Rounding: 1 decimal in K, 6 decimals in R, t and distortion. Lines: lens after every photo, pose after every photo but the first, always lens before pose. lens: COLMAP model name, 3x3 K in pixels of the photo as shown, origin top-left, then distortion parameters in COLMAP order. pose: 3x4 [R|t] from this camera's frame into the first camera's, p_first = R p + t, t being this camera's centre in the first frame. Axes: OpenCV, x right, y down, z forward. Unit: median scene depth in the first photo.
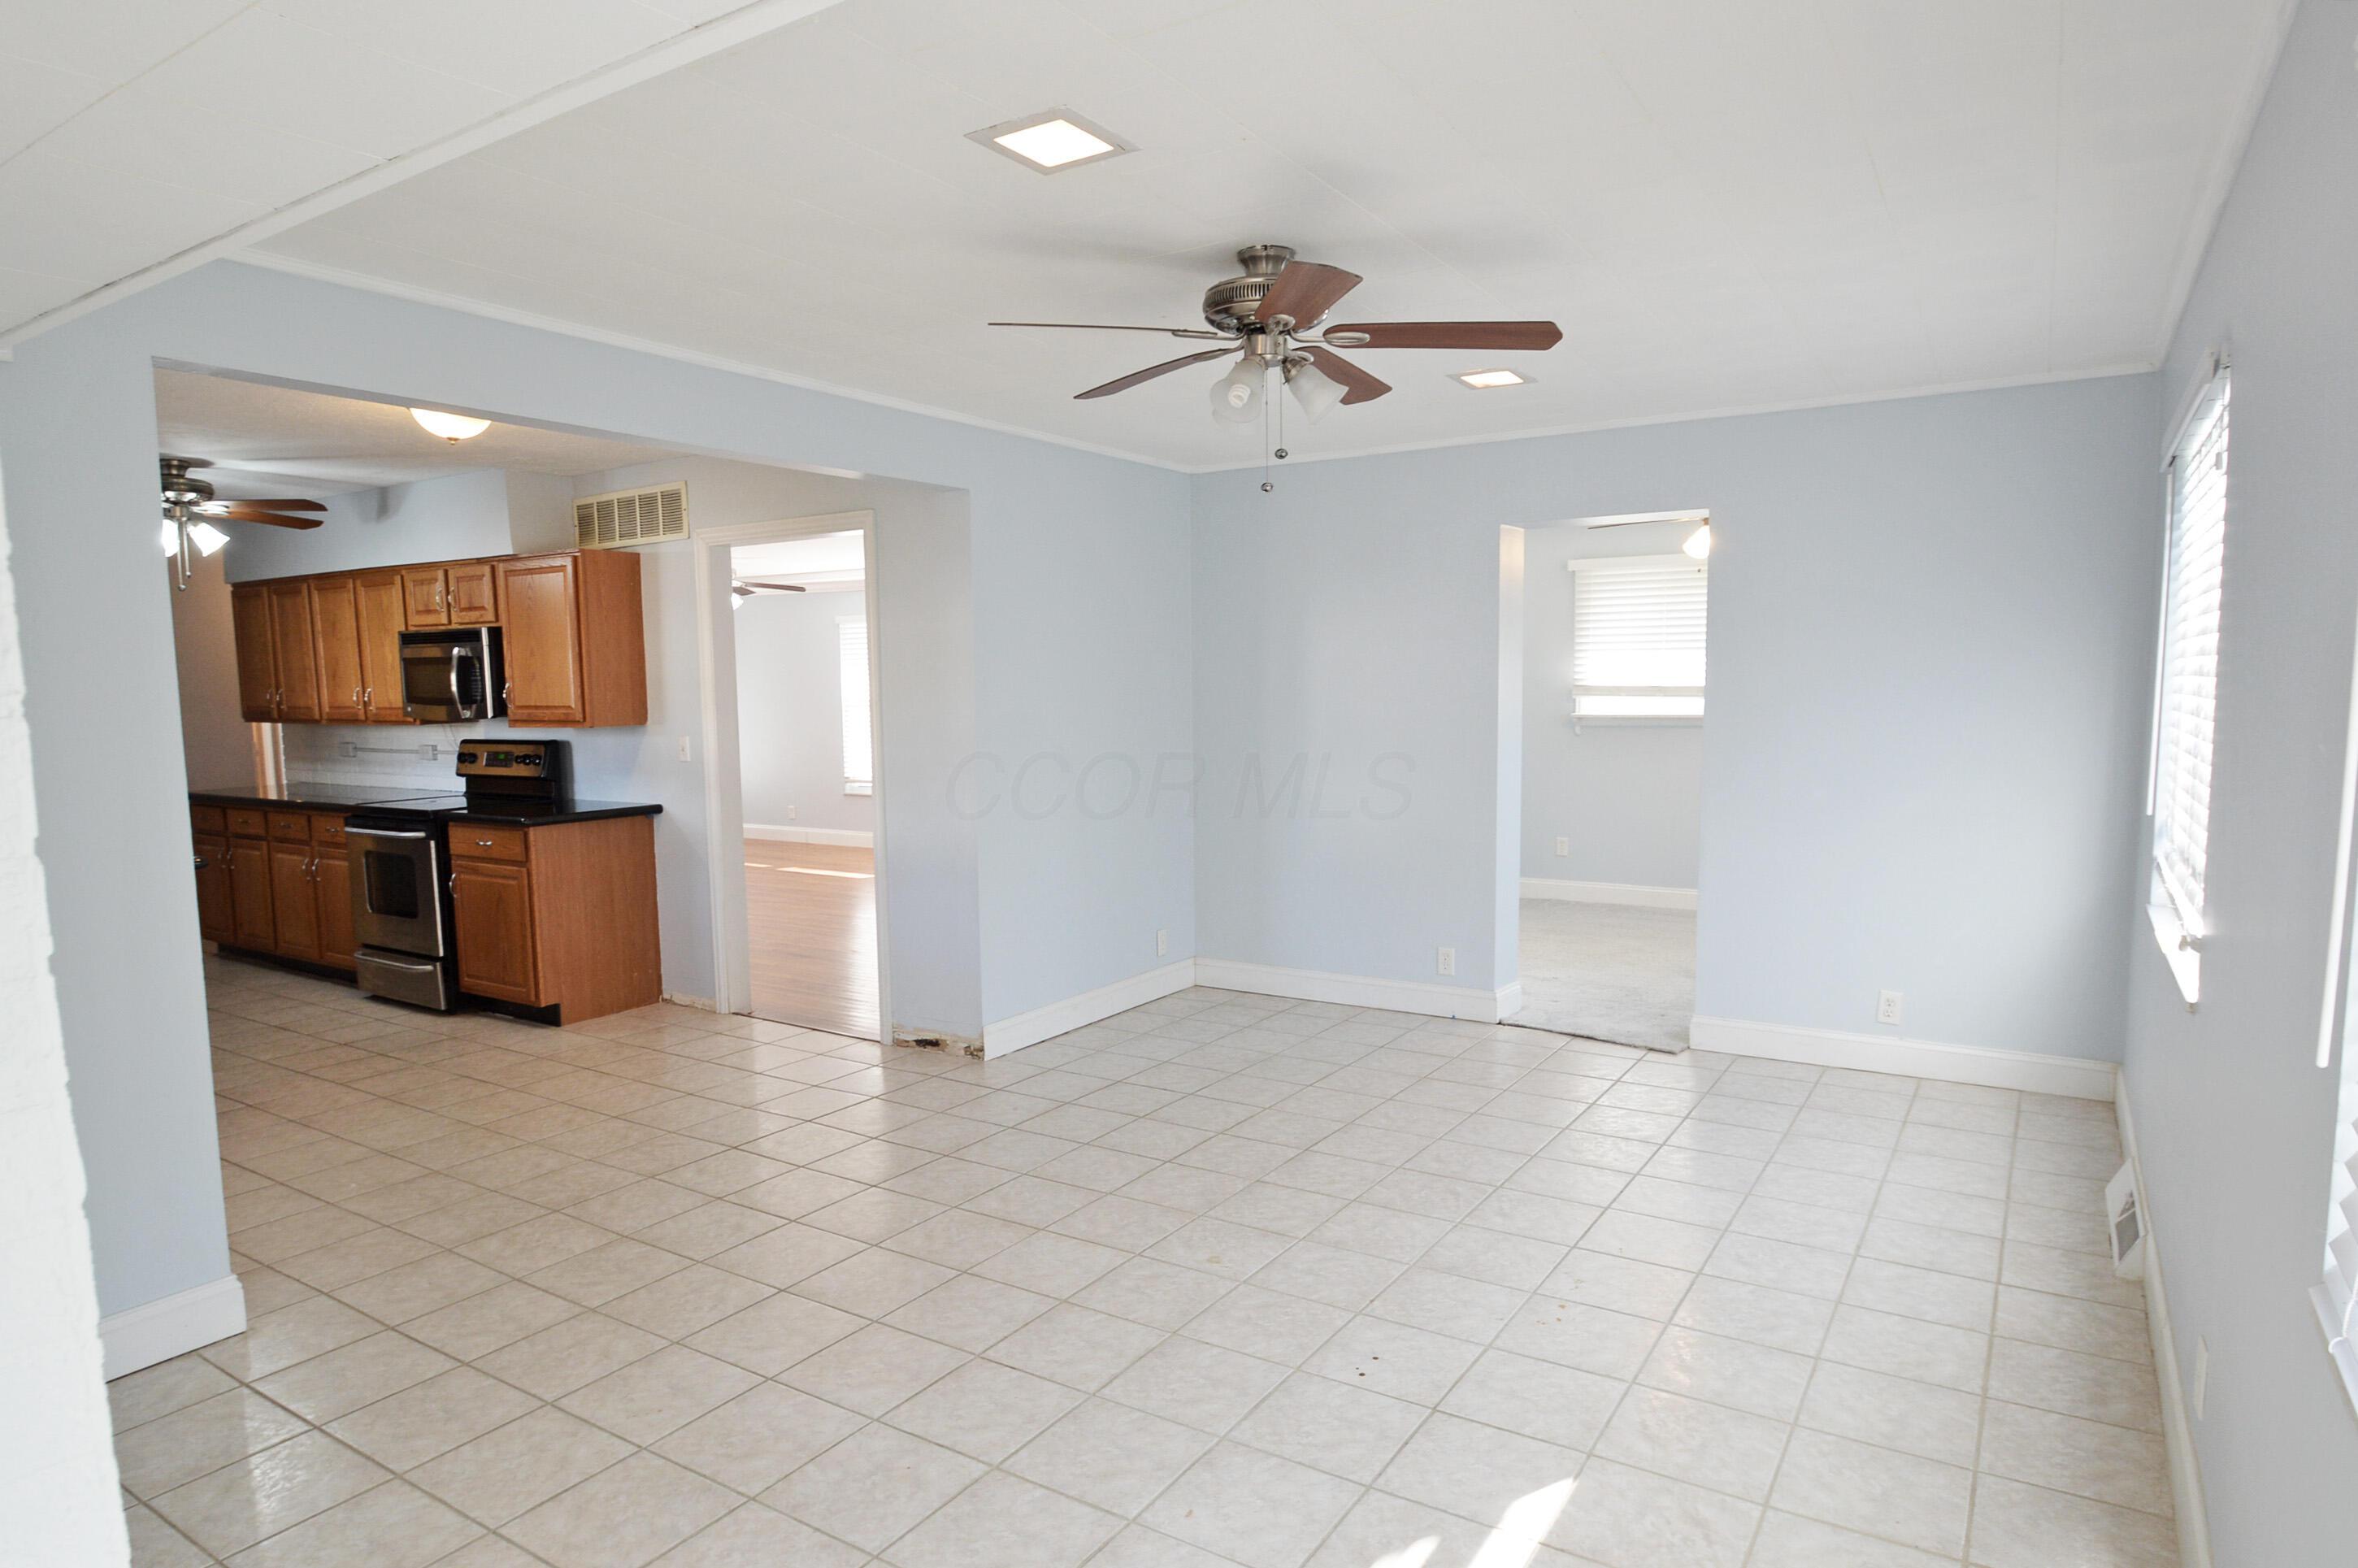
lens RADIAL K [[1358.9, 0, 1185.6], [0, 1358.9, 821.9], [0, 0, 1]] dist [-0.032496, 0.002629]
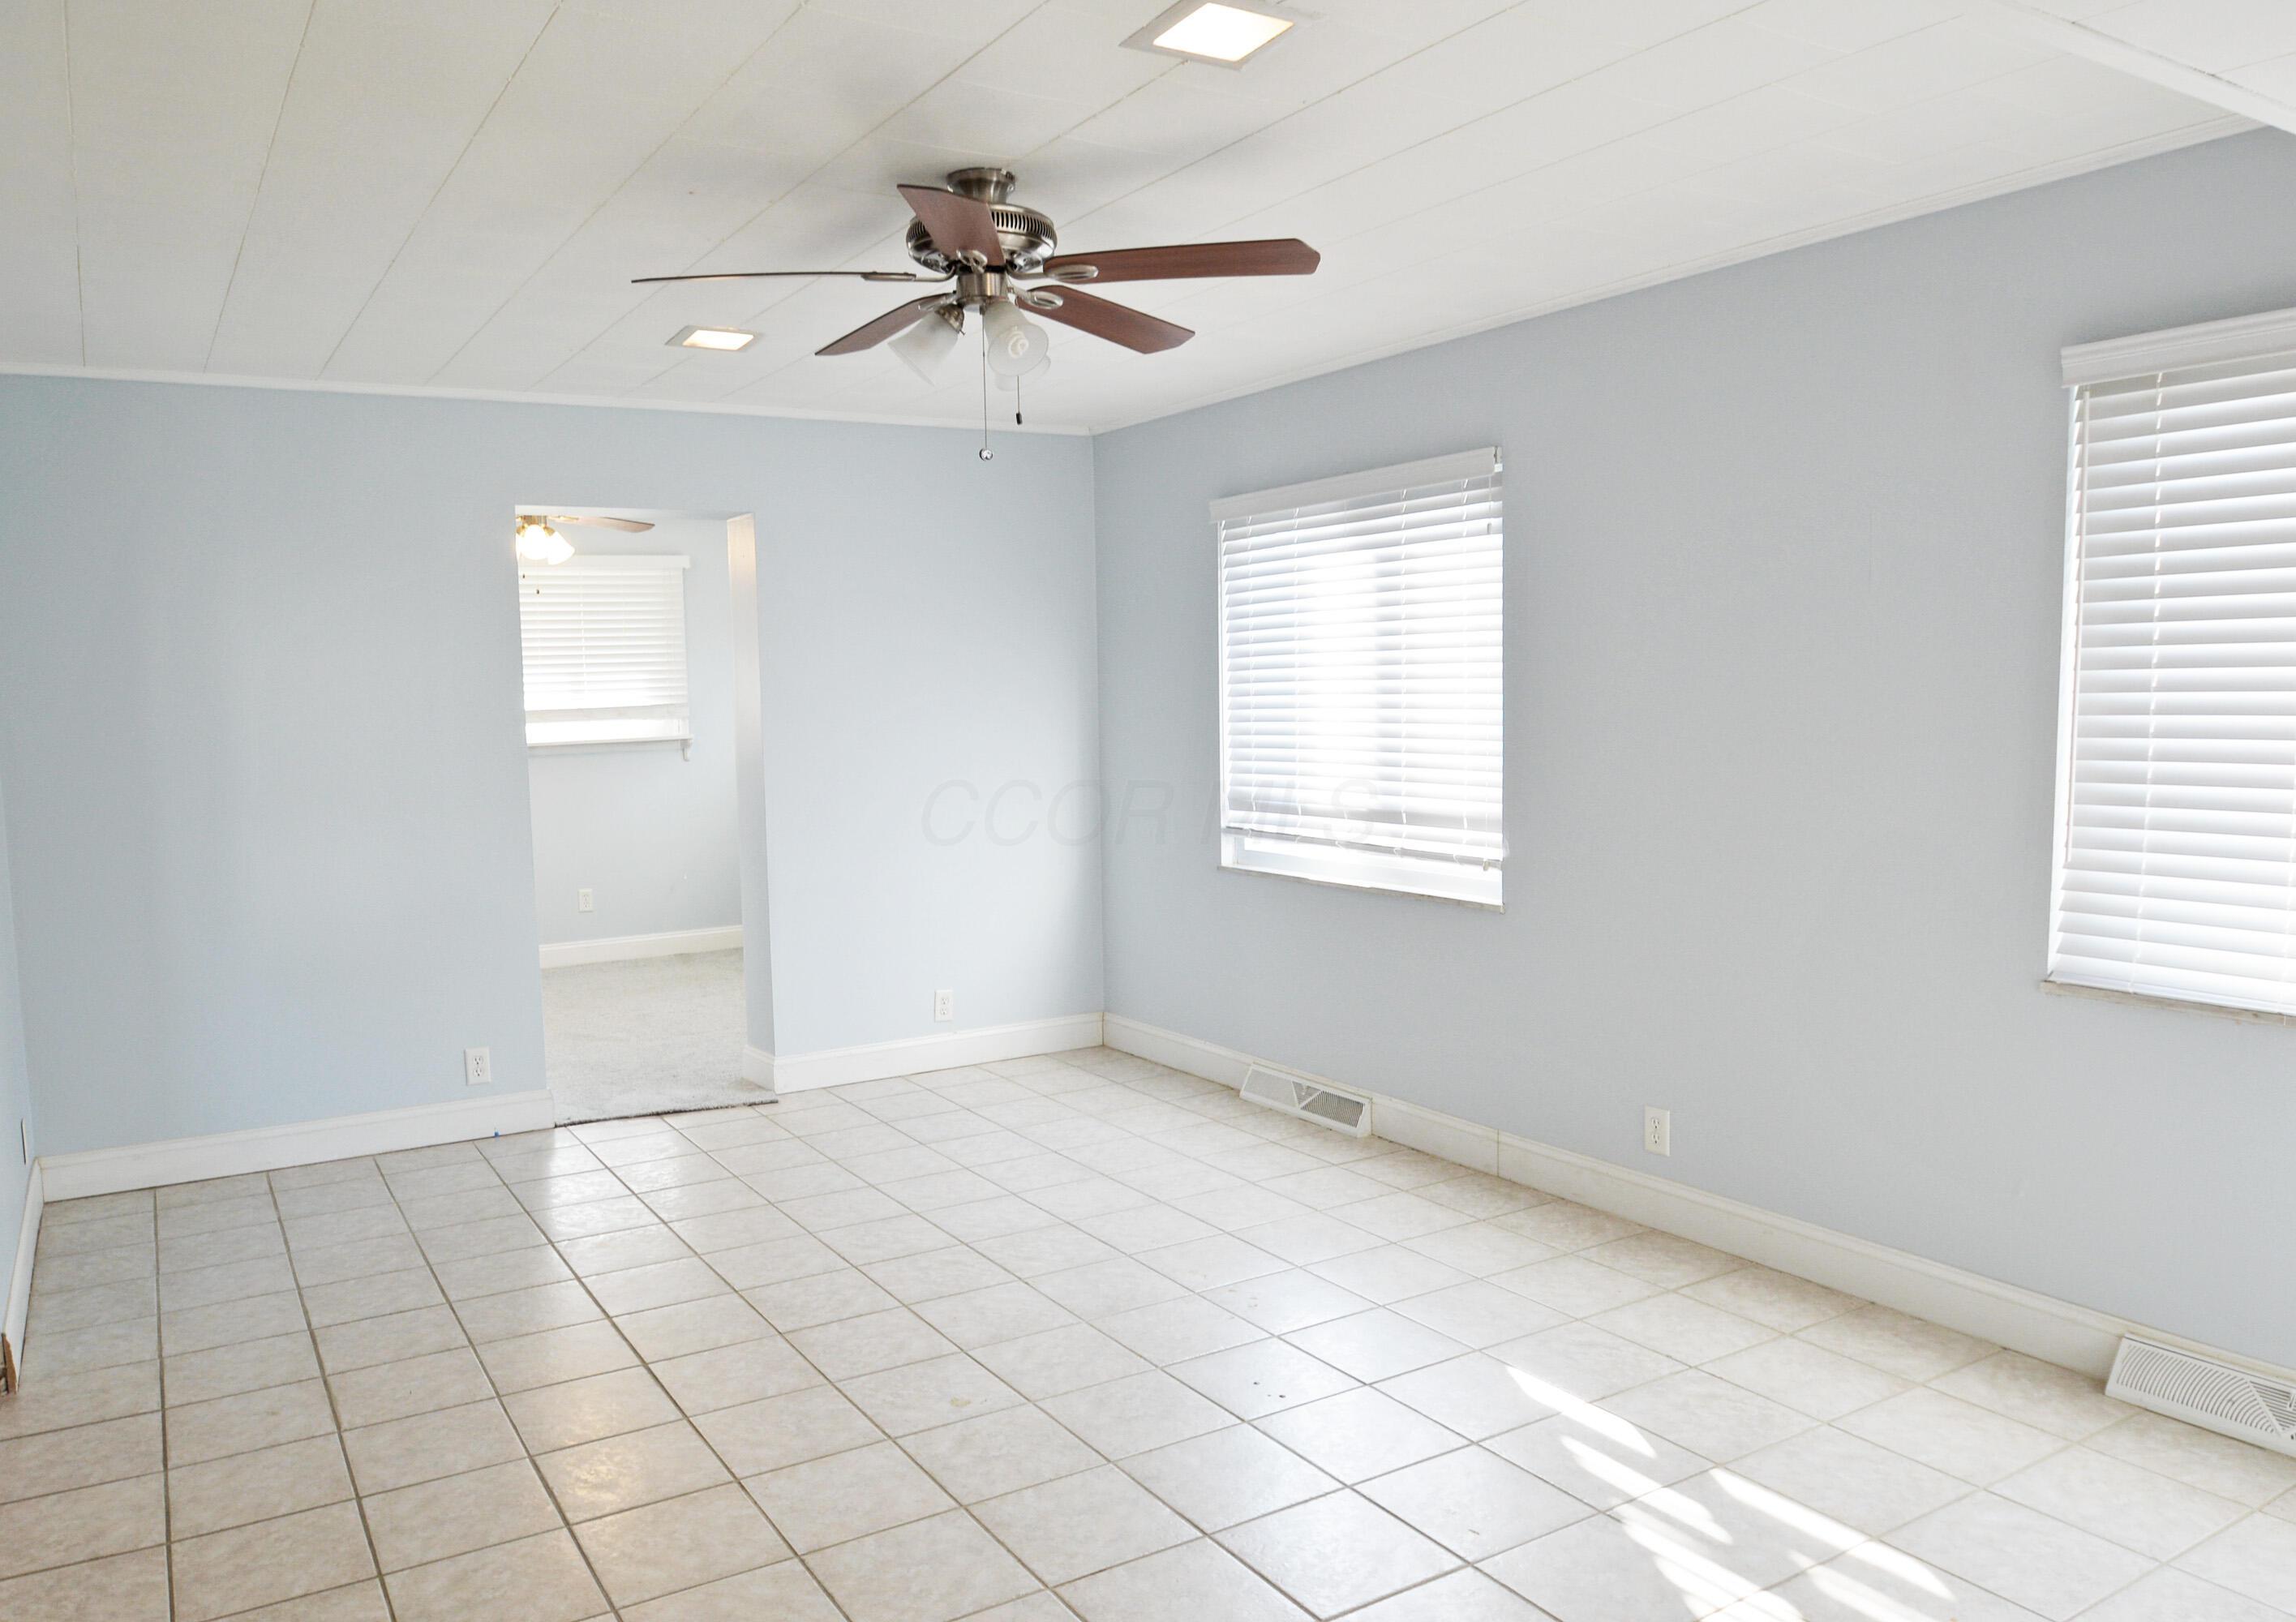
lens RADIAL K [[1600.7, 0, 1047.3], [0, 1600.7, 864.8], [0, 0, 1]] dist [-0.043713, -0.000553]
pose [[0.466650, -0.097635, 0.879036, -0.701195], [0.108983, 0.992662, 0.052401, -0.036666], [-0.877702, 0.071347, 0.473866, 0.443096]]
